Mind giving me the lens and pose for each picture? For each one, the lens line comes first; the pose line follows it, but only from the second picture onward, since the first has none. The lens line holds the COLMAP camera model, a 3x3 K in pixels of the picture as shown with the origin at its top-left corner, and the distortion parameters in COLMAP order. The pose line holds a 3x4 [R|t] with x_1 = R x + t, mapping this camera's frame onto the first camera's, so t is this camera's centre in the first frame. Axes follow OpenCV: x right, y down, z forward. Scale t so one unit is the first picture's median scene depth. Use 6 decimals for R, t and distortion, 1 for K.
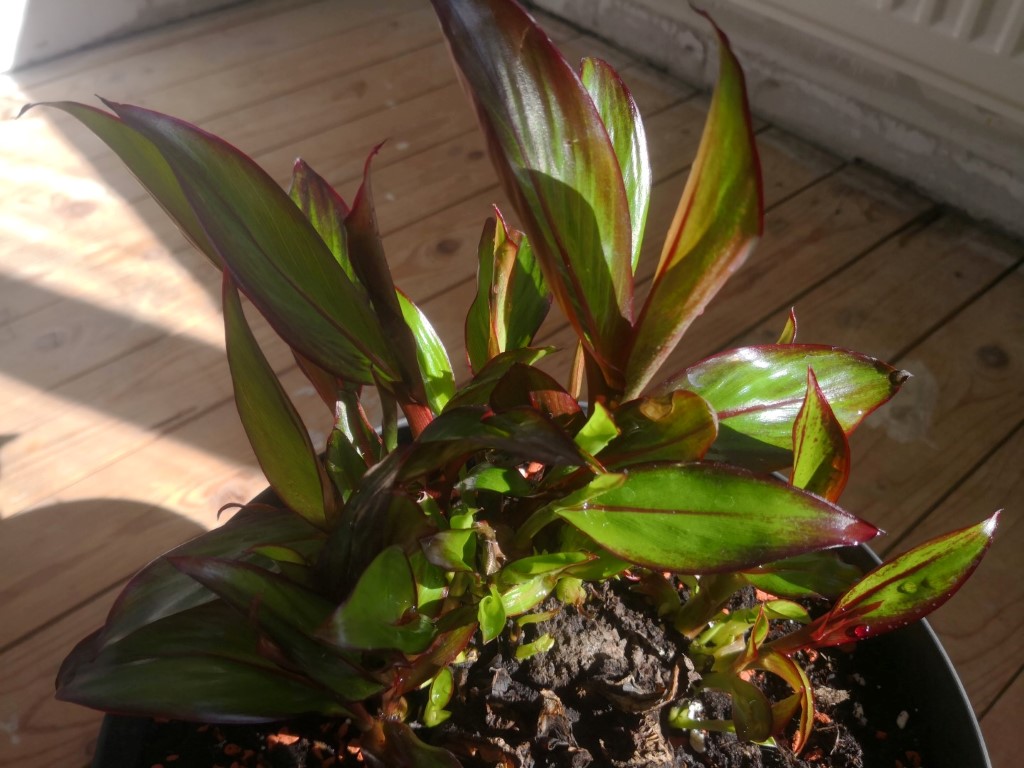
lens RADIAL K [[811.0, 0, 497.4], [0, 811.0, 388.4], [0, 0, 1]] dist [0.004833, -0.041475]
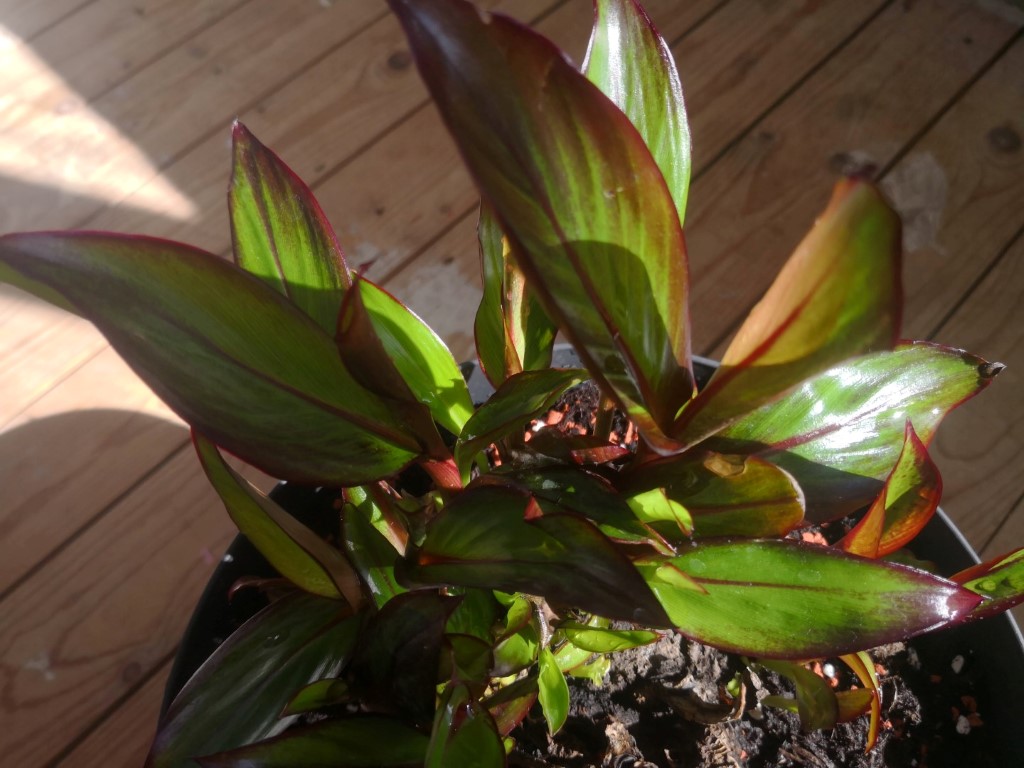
lens RADIAL K [[819.3, 0, 507.4], [0, 819.3, 384.5], [0, 0, 1]] dist [0.025663, -0.068589]
pose [[0.993212, -0.113300, 0.026306, -0.039407], [0.101949, 0.956871, 0.272038, -0.284612], [-0.055994, -0.267510, 0.961927, 0.180973]]
